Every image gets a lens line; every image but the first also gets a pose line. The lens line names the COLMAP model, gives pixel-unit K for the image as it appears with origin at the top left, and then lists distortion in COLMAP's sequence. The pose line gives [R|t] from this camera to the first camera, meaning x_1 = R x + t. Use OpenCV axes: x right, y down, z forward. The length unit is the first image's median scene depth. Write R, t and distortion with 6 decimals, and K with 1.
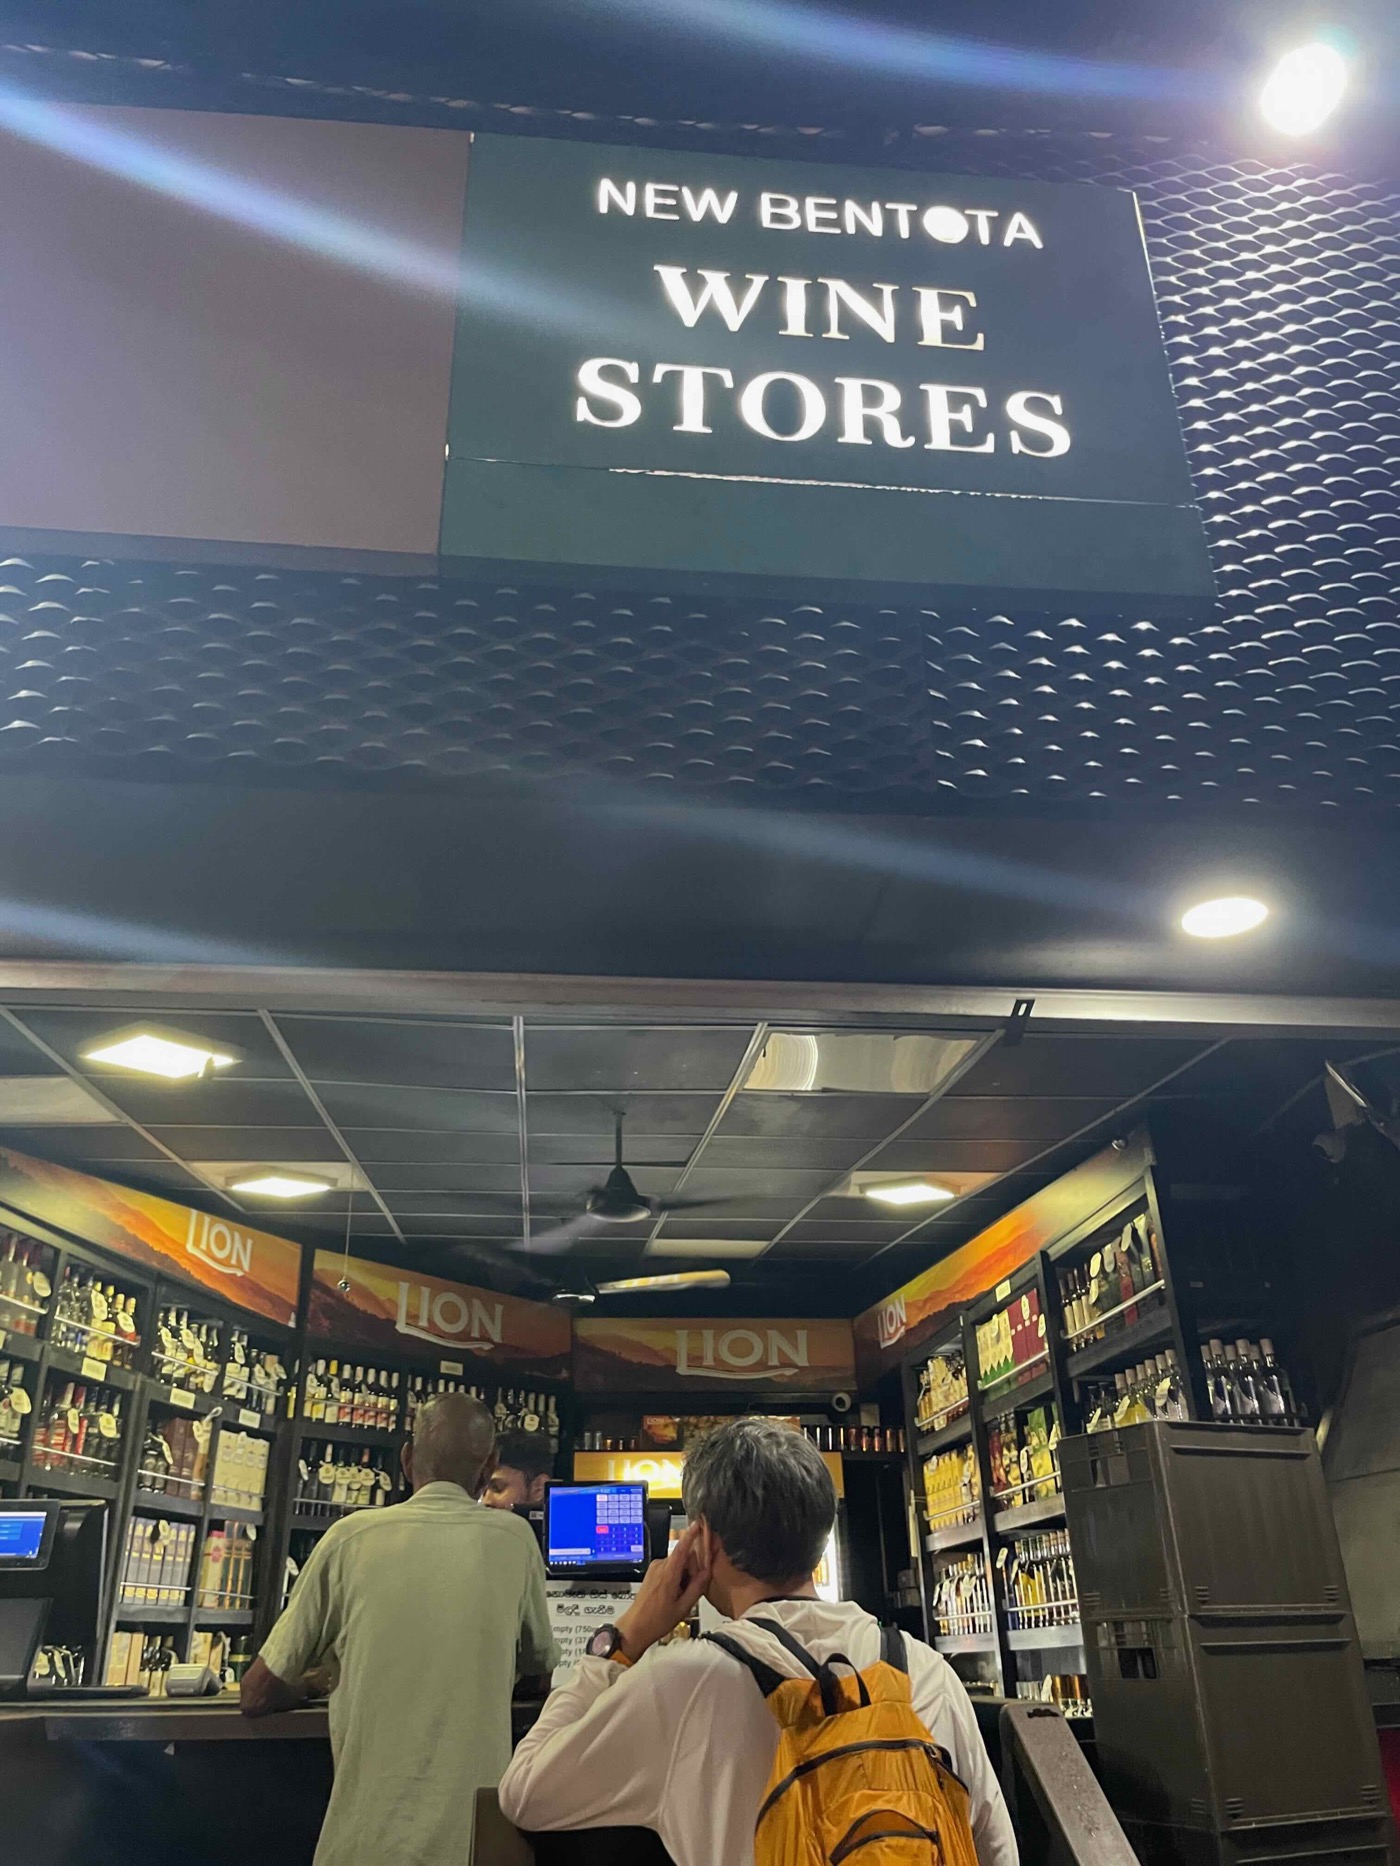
lens RADIAL K [[1431.2, 0, 700.0], [0, 1431.2, 933.0], [0, 0, 1]] dist [0.001504, -0.000814]
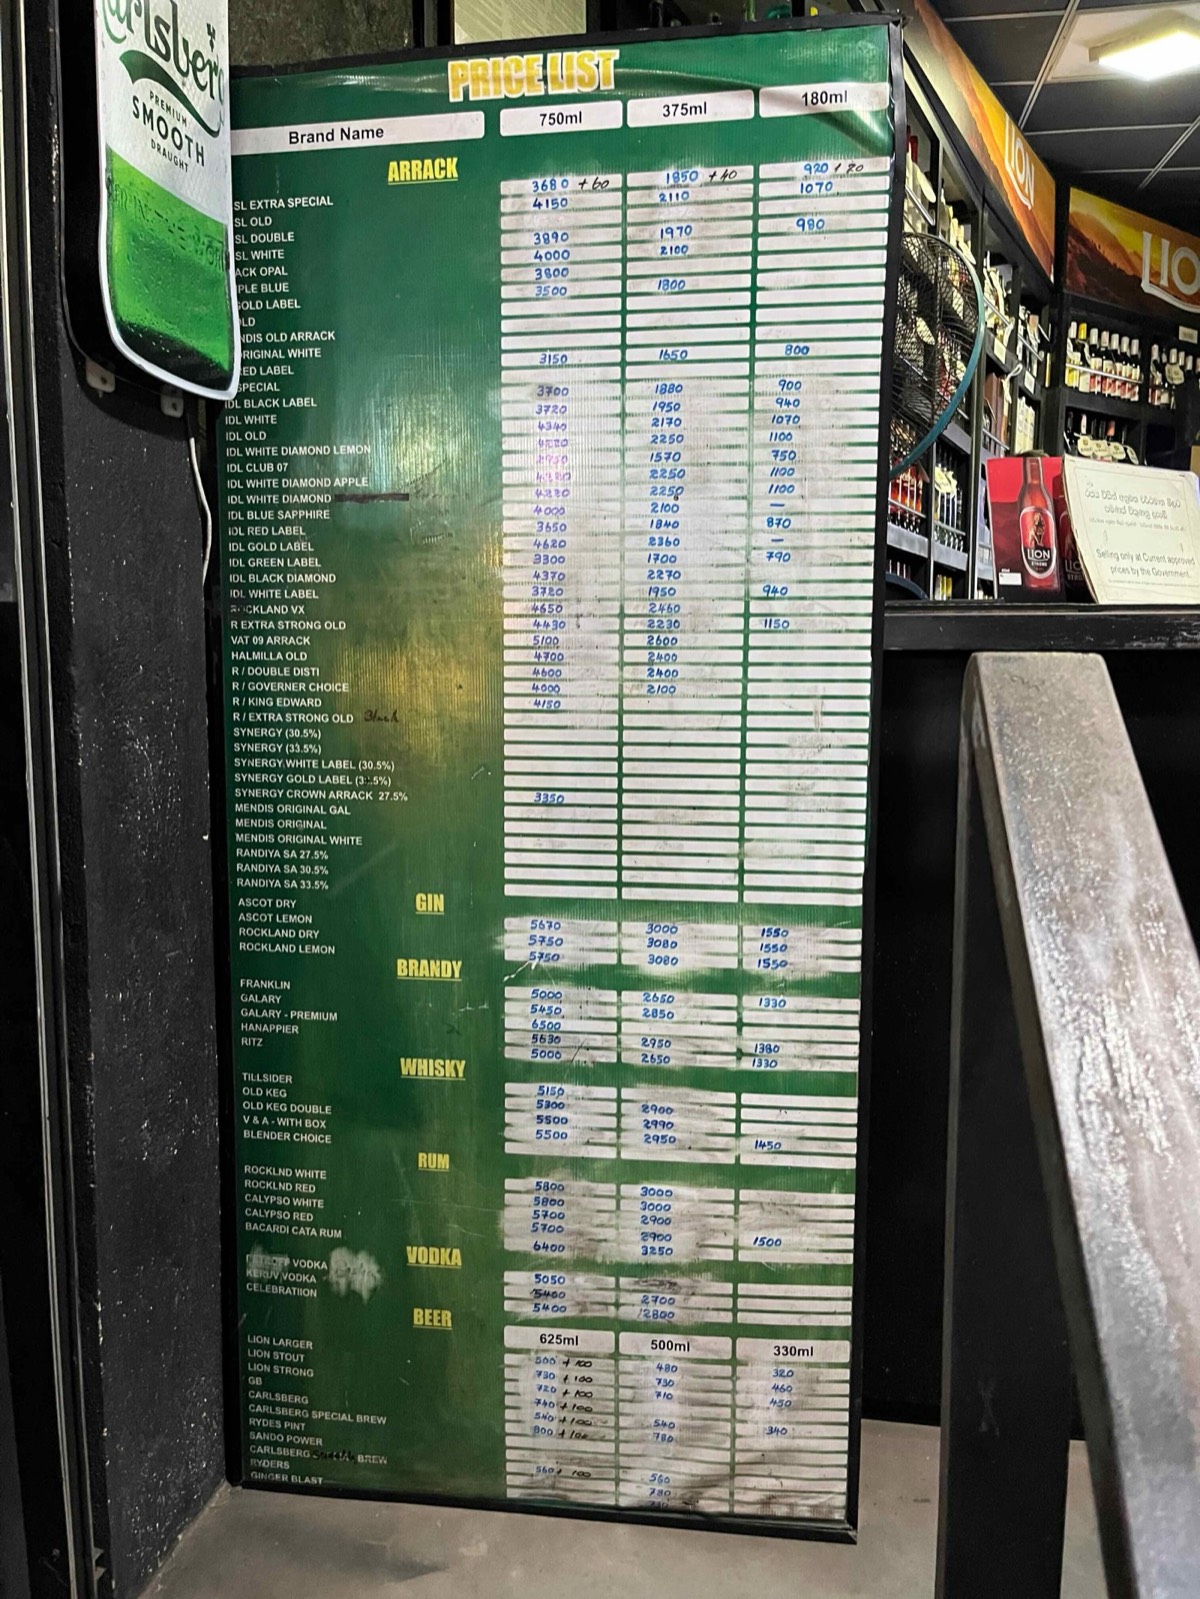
lens RADIAL K [[1197.8, 0, 600.0], [0, 1197.8, 799.5], [0, 0, 1]] dist [0.060090, -0.084537]
pose [[0.954790, 0.054187, -0.292302, -0.305912], [0.115806, 0.837783, 0.533582, 0.109385], [0.273799, -0.543309, 0.793631, 0.157294]]
